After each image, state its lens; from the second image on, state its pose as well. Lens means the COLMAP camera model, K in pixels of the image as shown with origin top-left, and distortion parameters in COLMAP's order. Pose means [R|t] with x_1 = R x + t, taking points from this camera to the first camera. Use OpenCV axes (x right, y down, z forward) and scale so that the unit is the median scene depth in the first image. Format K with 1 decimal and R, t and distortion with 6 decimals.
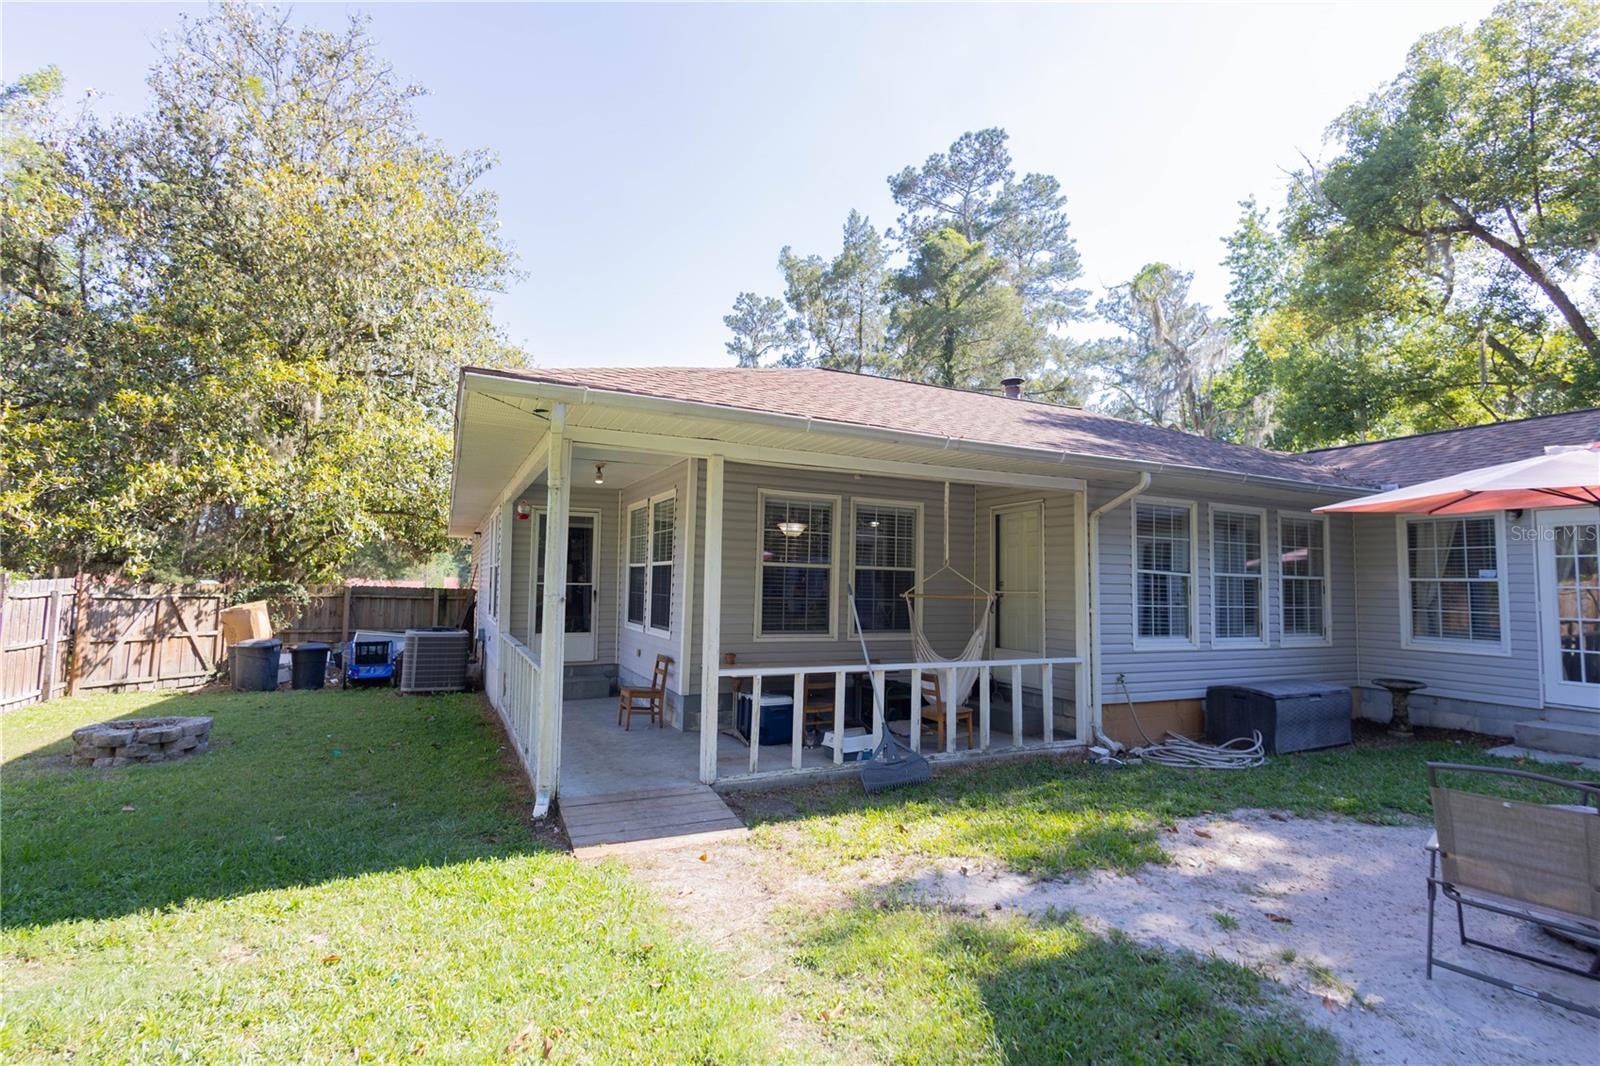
lens RADIAL K [[734.2, 0, 794.3], [0, 734.2, 530.6], [0, 0, 1]] dist [0.016518, -0.000638]
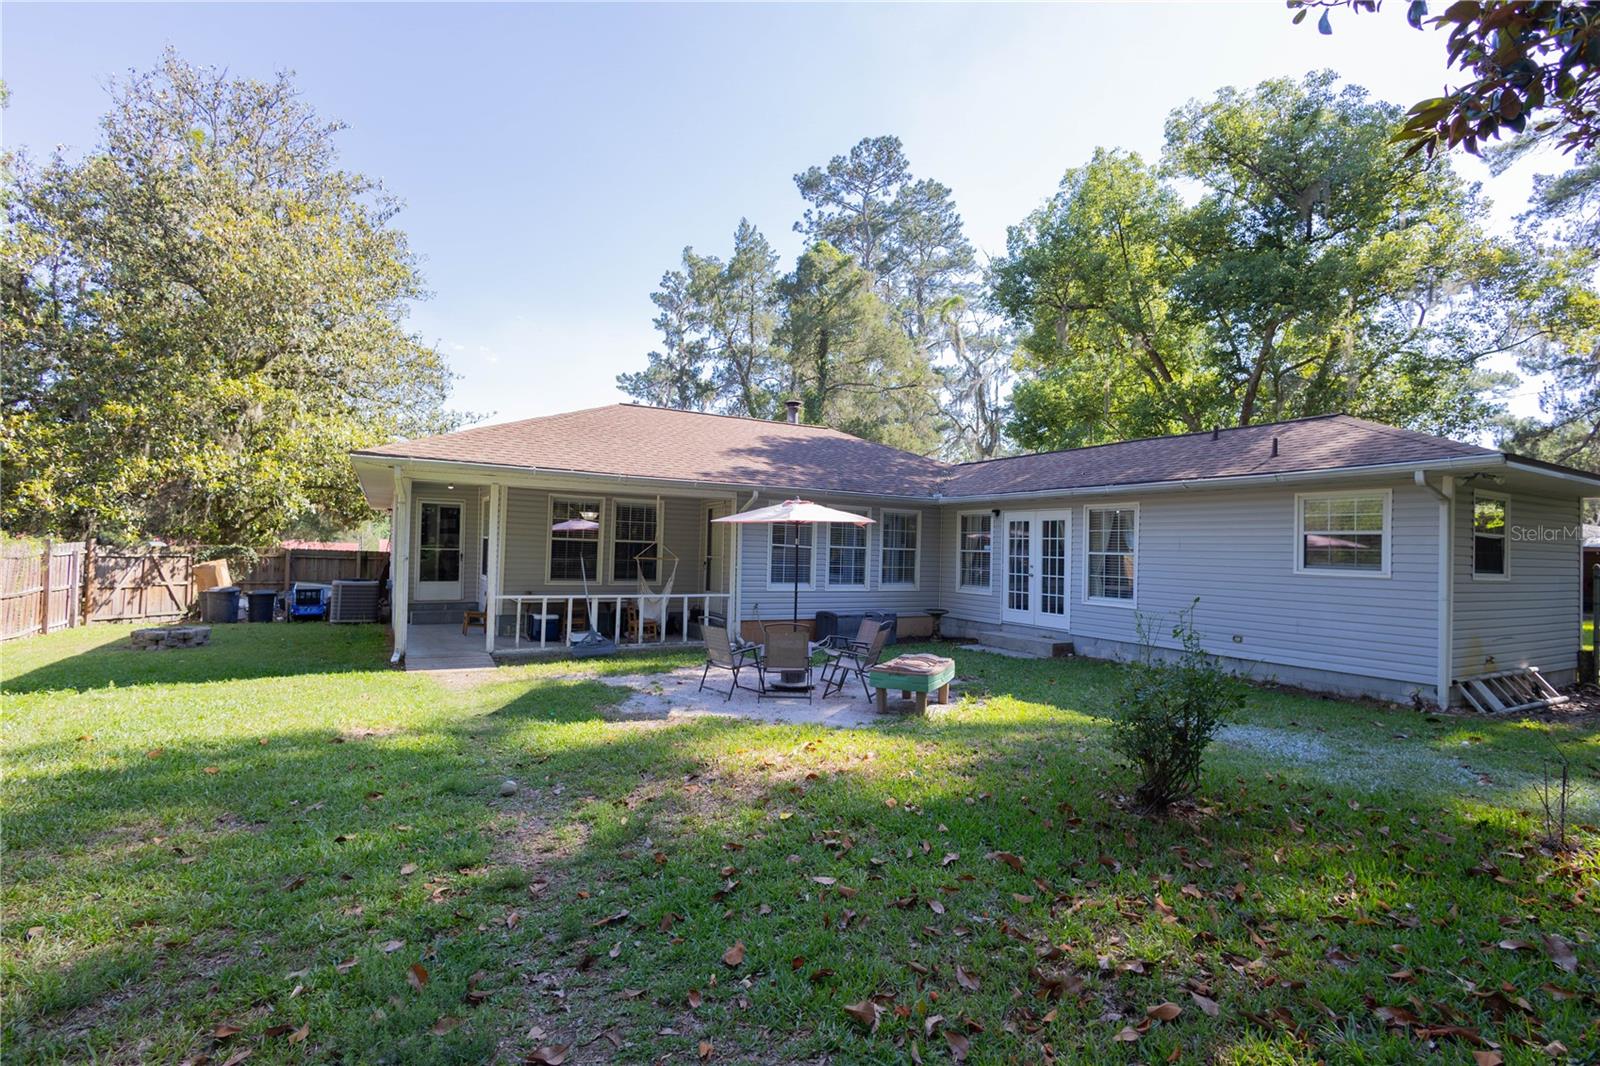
lens RADIAL K [[733.9, 0, 798.0], [0, 733.9, 535.5], [0, 0, 1]] dist [0.009516, -0.000699]
pose [[0.997528, 0.008948, 0.069691, 0.215999], [-0.012755, 0.998439, 0.054375, -0.032607], [-0.069096, -0.055129, 0.996086, -0.378753]]
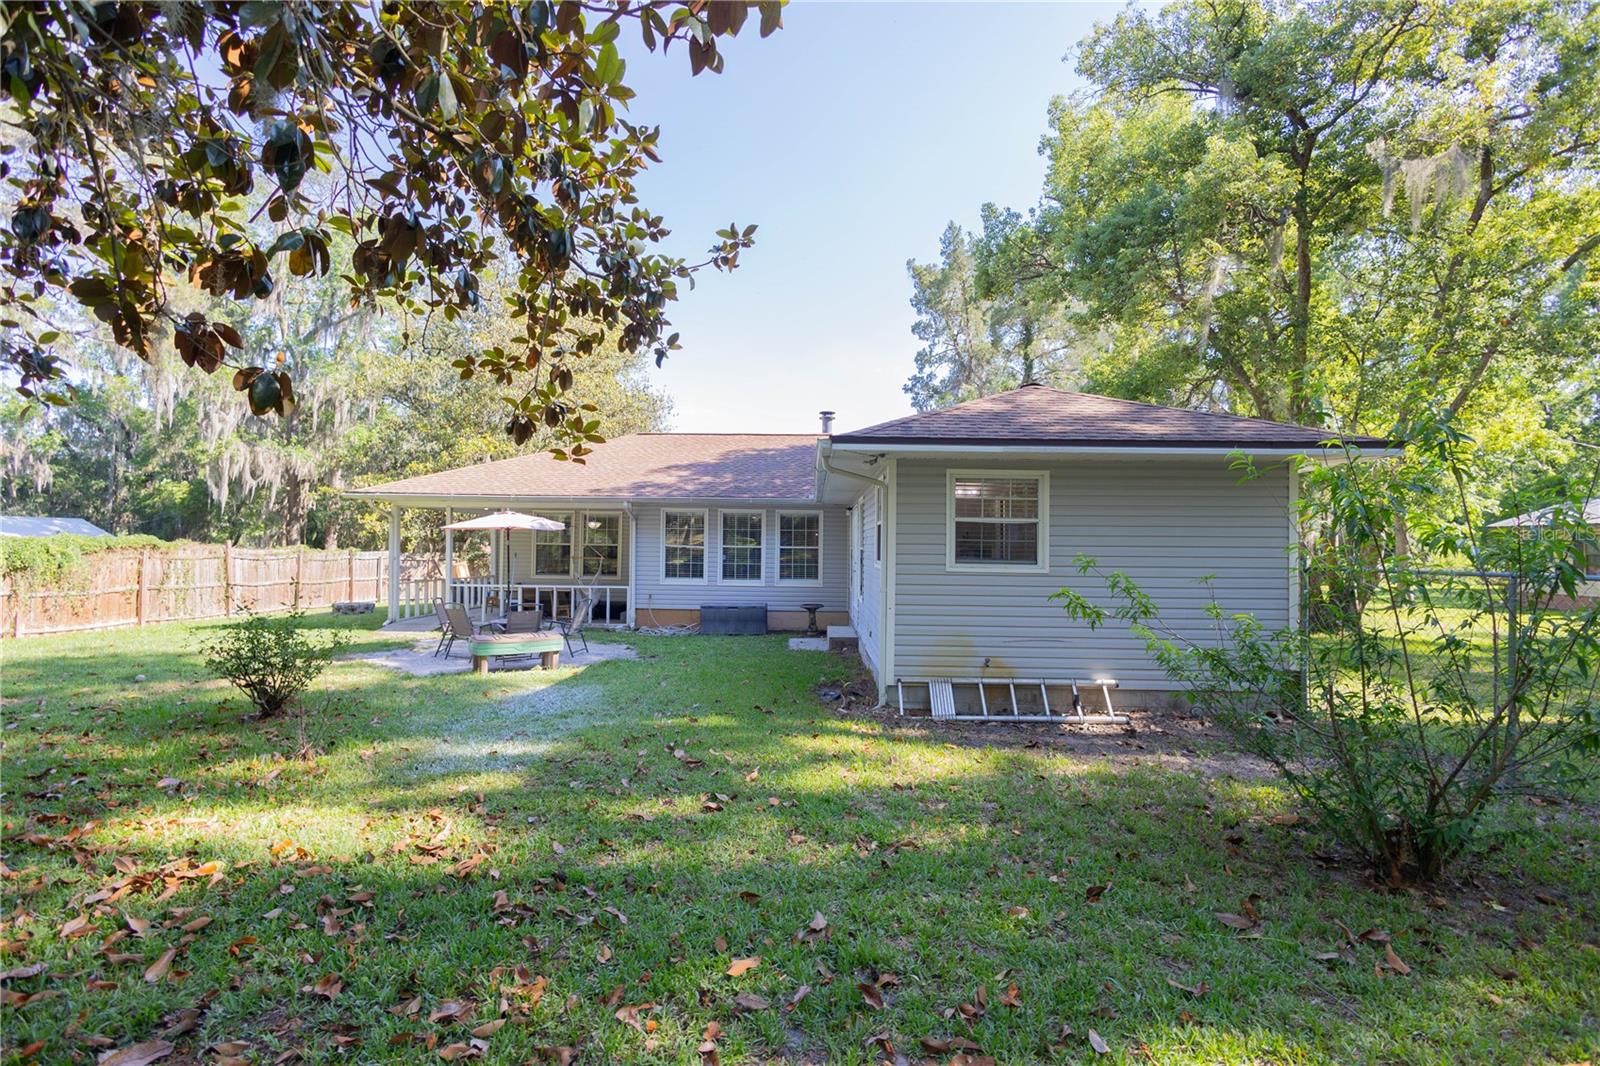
lens RADIAL K [[733.9, 0, 798.0], [0, 733.9, 535.5], [0, 0, 1]] dist [0.009516, -0.000699]
pose [[0.892339, -0.015161, -0.451110, 0.915565], [0.038428, 0.998359, 0.042463, -0.024915], [0.449726, -0.055227, 0.891457, -0.346755]]
